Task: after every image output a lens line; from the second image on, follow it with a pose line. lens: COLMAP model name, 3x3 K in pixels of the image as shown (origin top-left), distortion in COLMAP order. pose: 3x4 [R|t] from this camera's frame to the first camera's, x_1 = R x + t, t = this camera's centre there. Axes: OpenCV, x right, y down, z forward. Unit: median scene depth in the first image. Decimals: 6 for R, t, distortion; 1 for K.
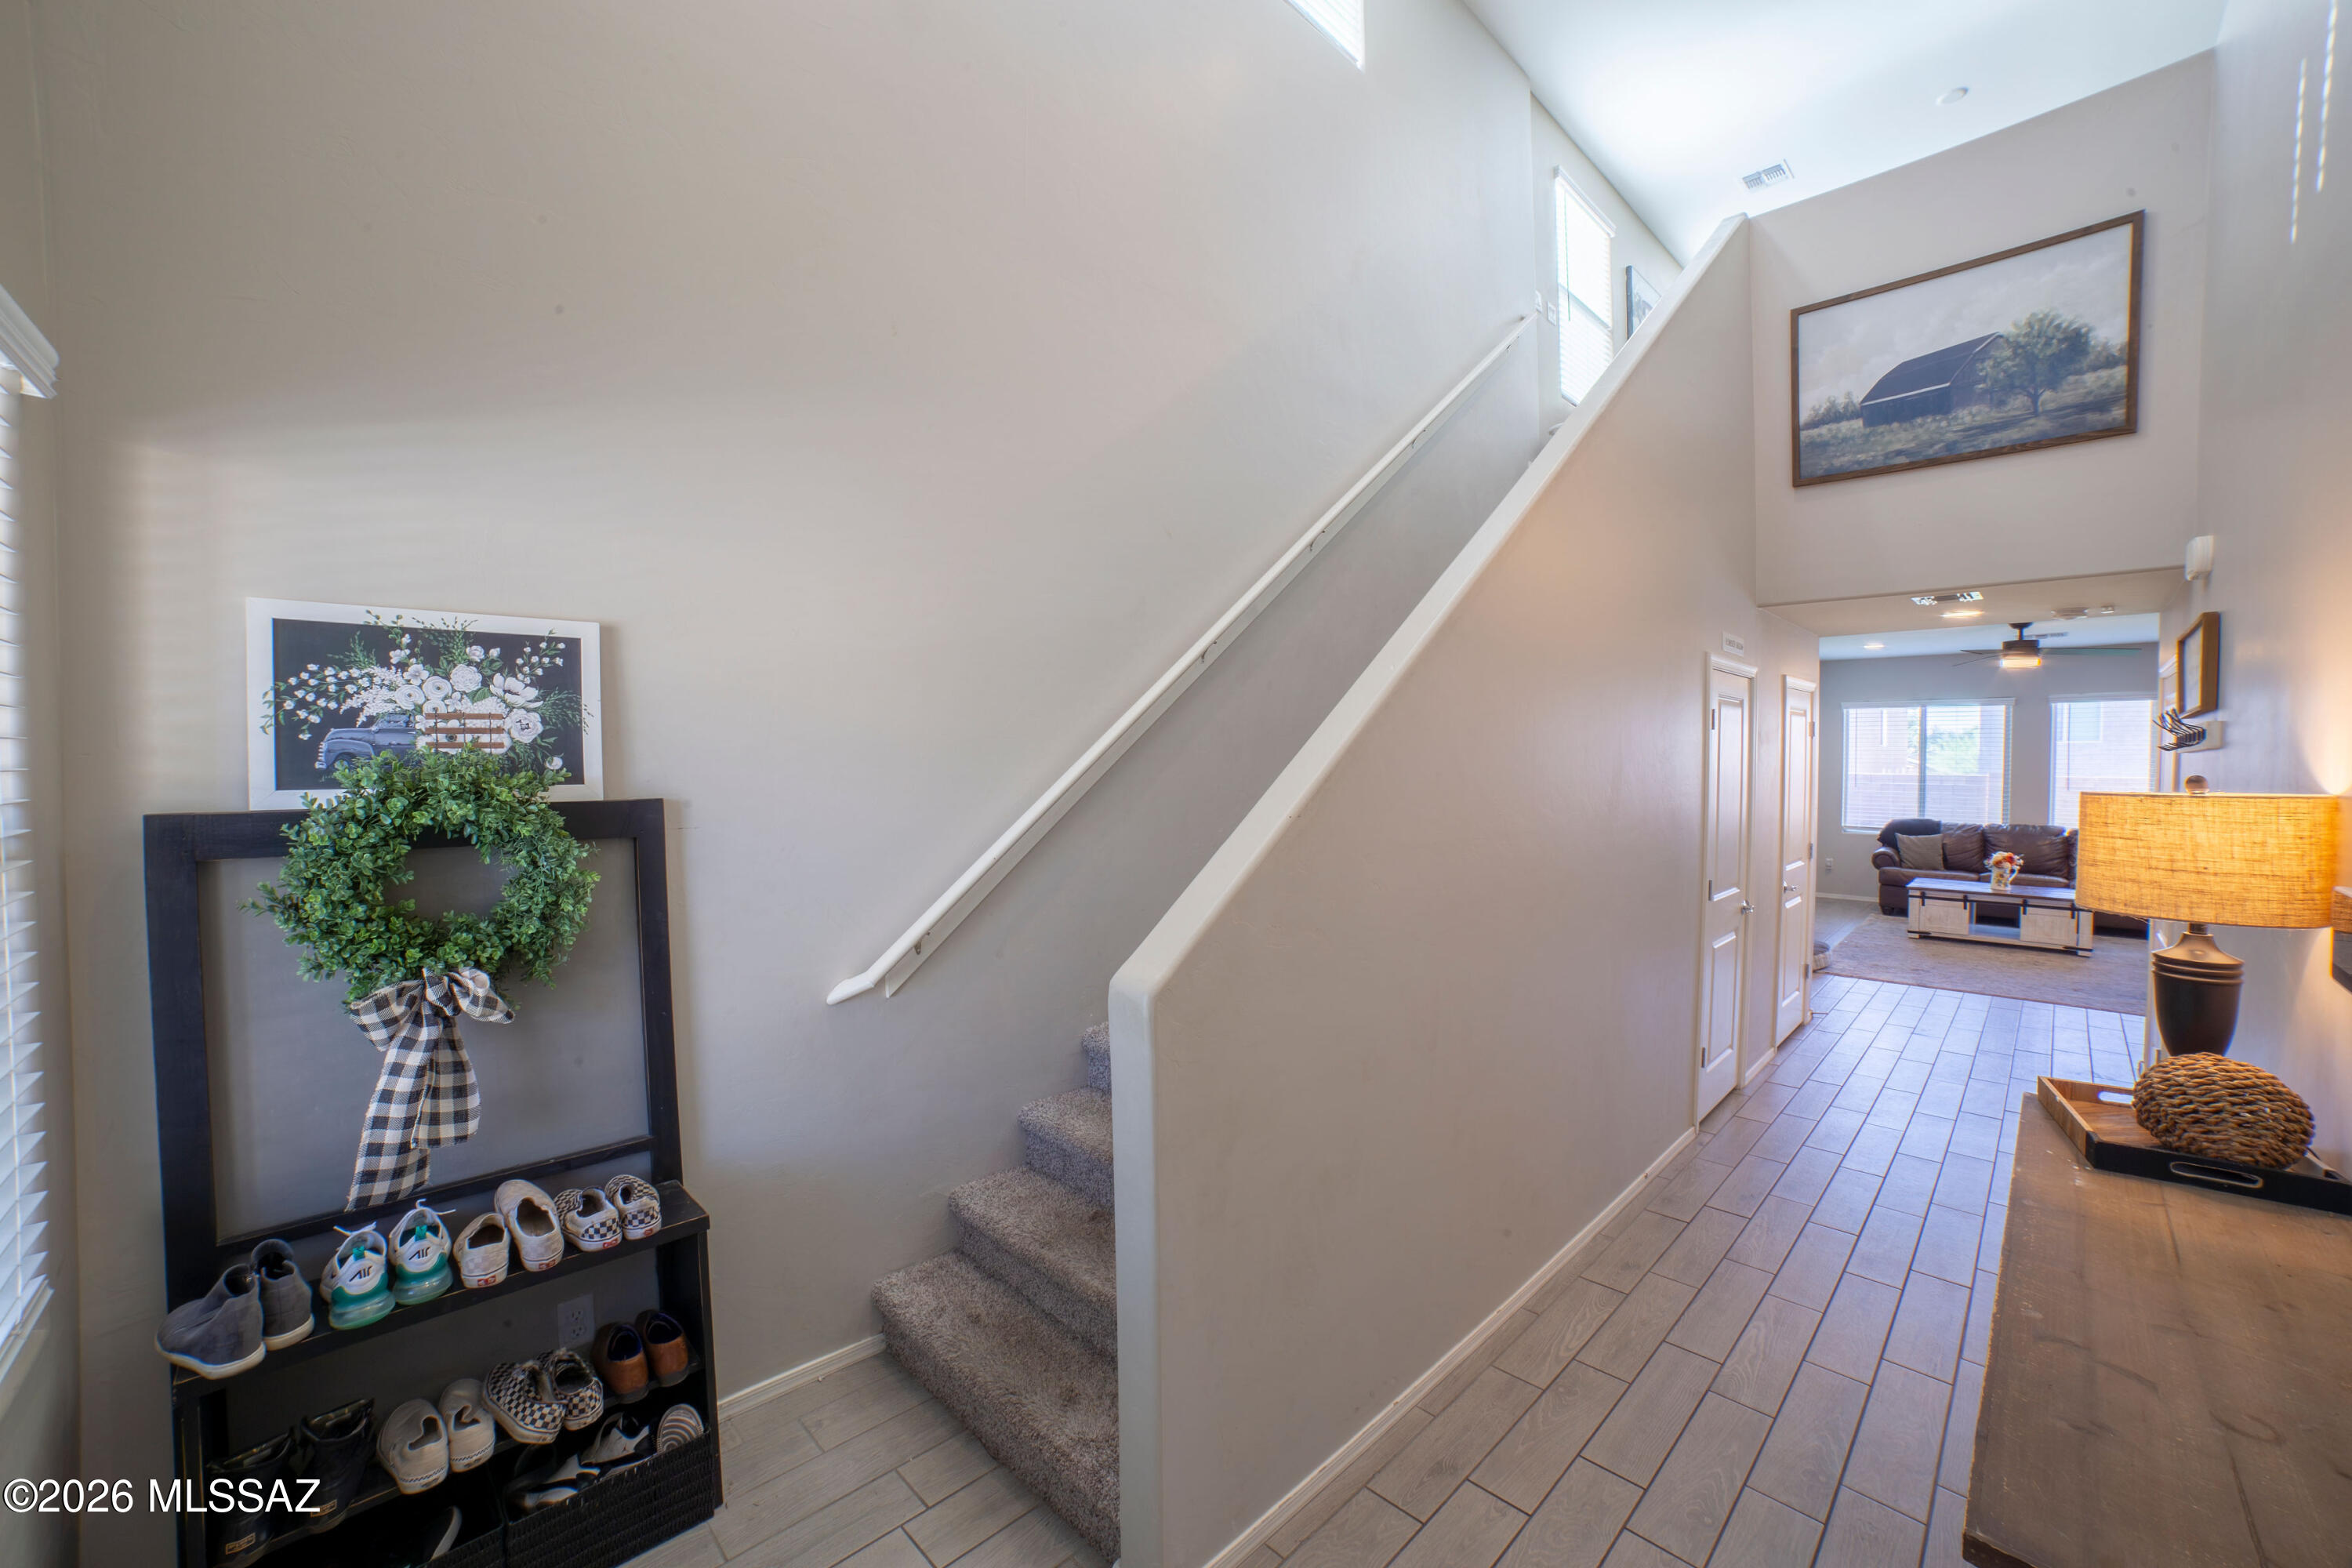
lens RADIAL K [[868.7, 0, 1176.0], [0, 868.7, 784.0], [0, 0, 1]] dist [-0.000257, -0.000033]
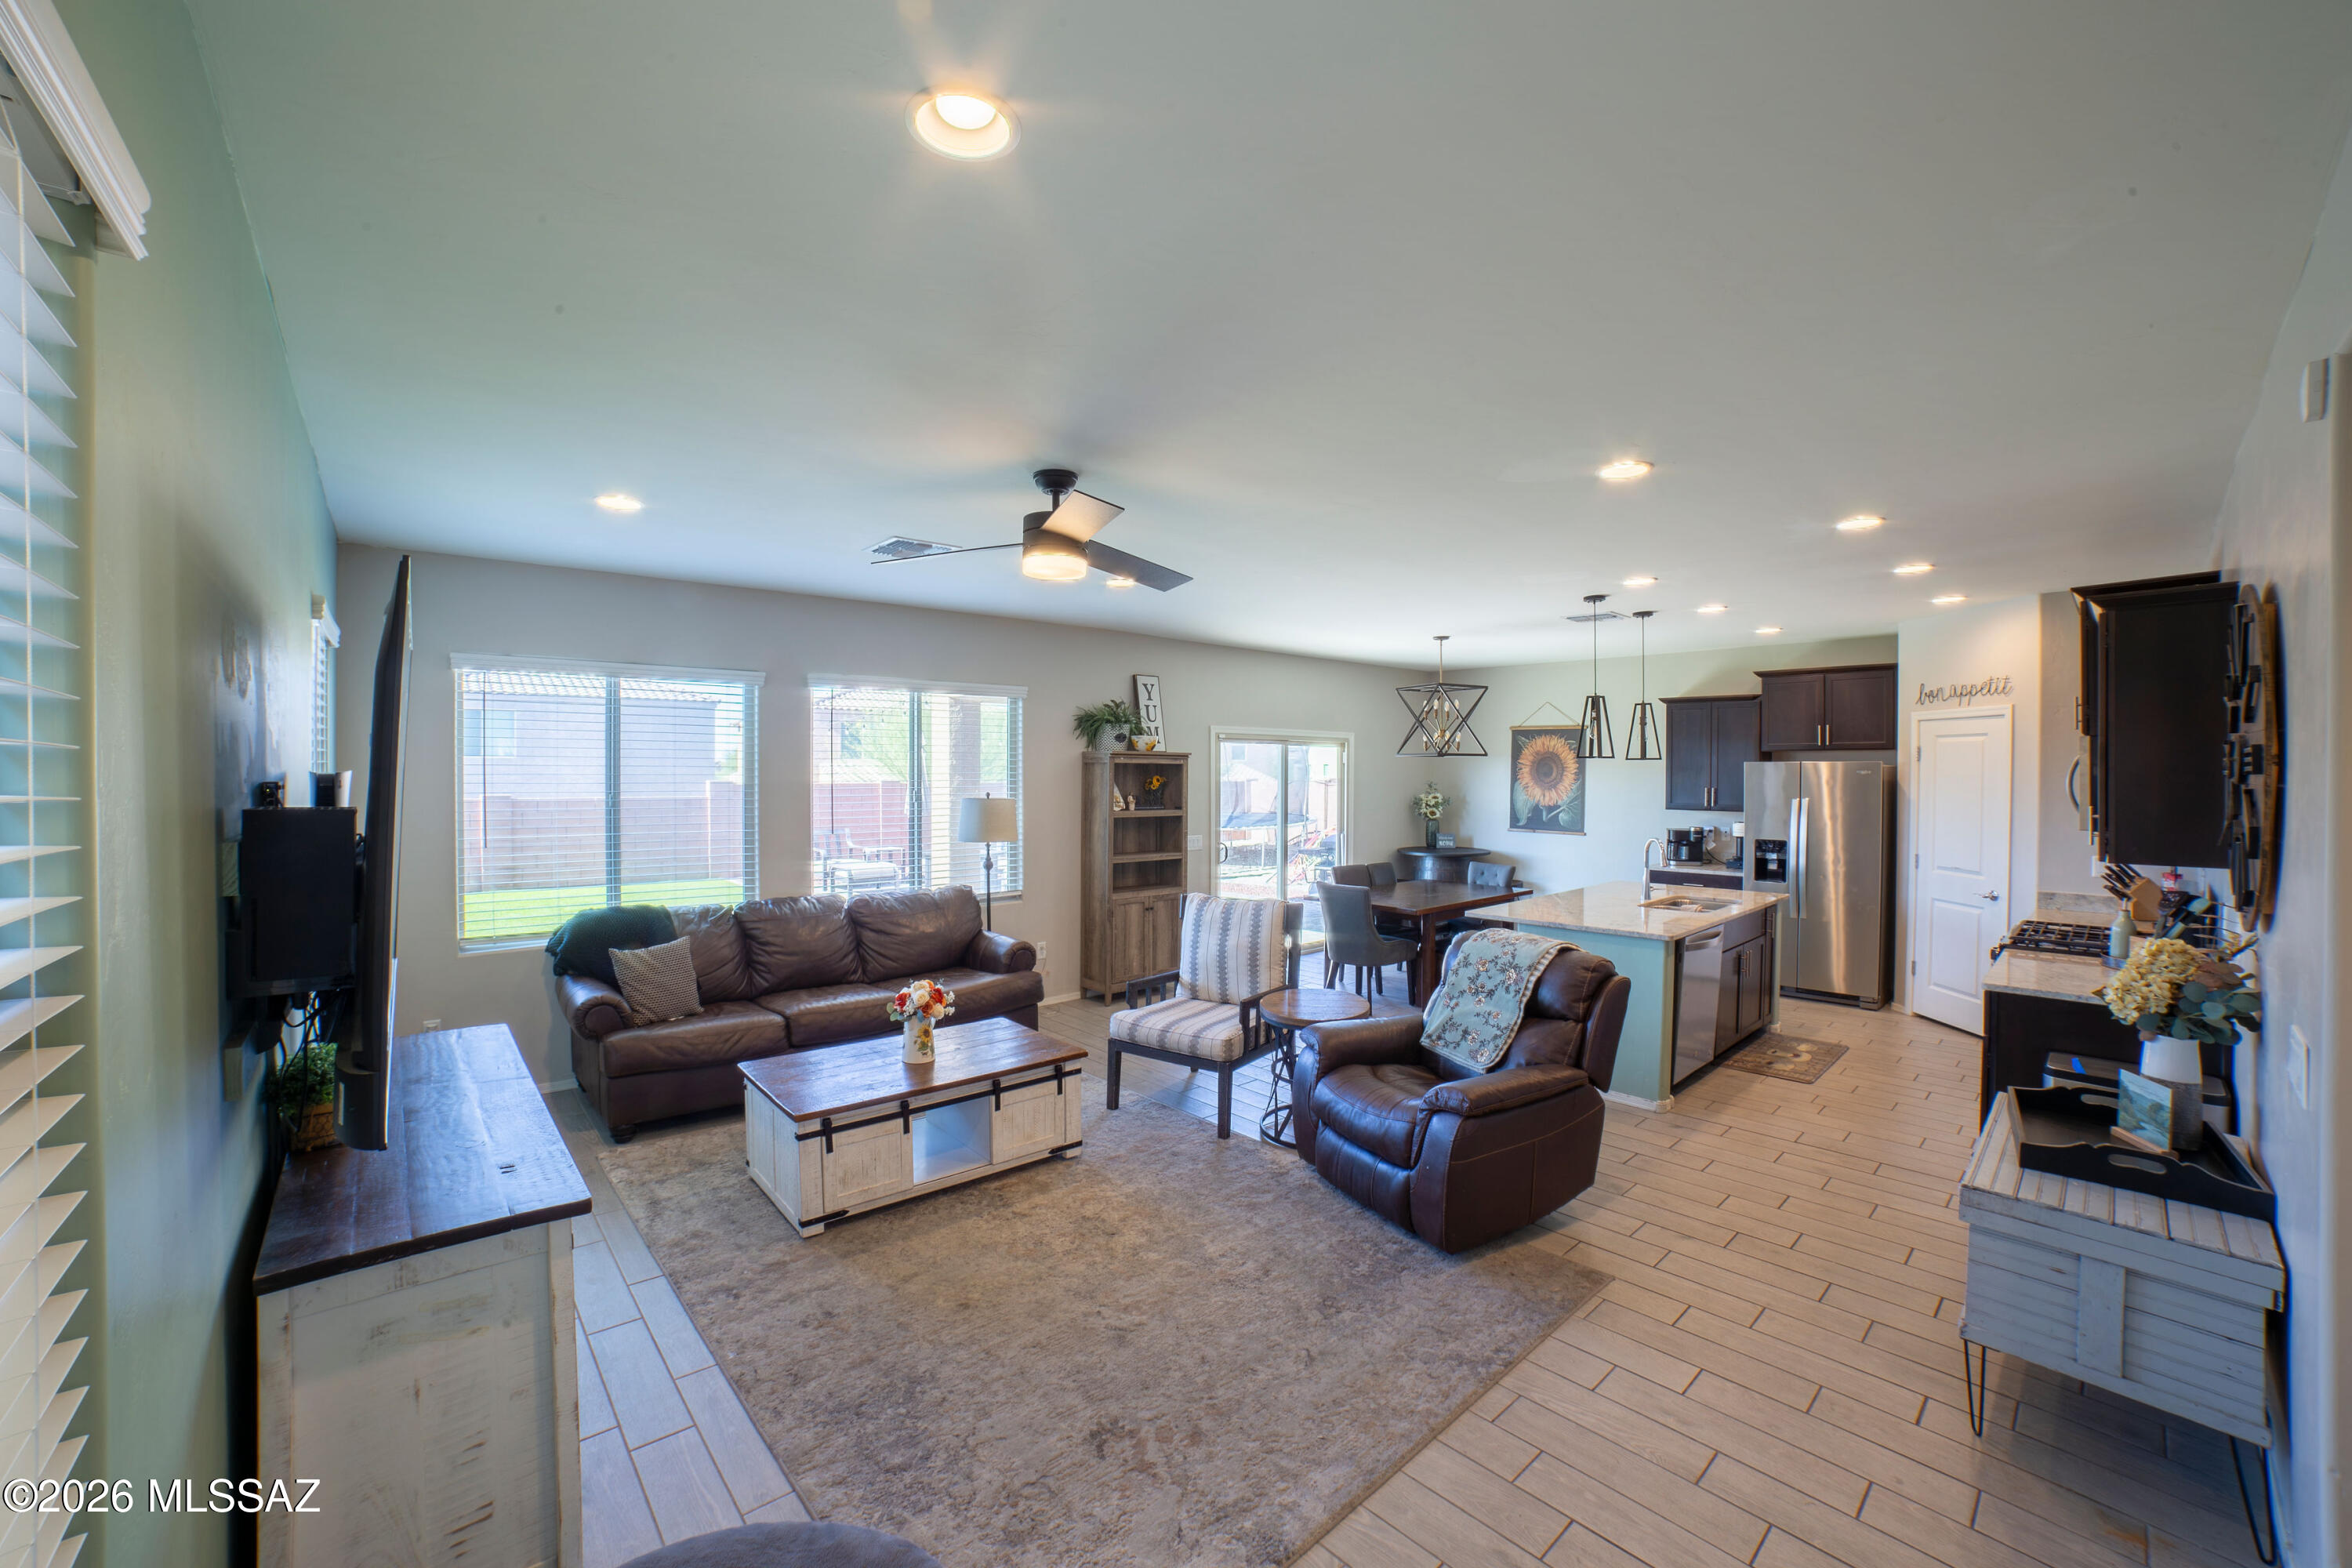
lens RADIAL K [[937.9, 0, 1176.0], [0, 937.9, 784.0], [0, 0, 1]] dist [-0.000065, -0.000032]
pose [[0.049679, -0.019641, 0.998572, 0.367672], [0.030109, 0.999382, 0.018159, -0.029876], [-0.998311, 0.029164, 0.050240, 0.690377]]
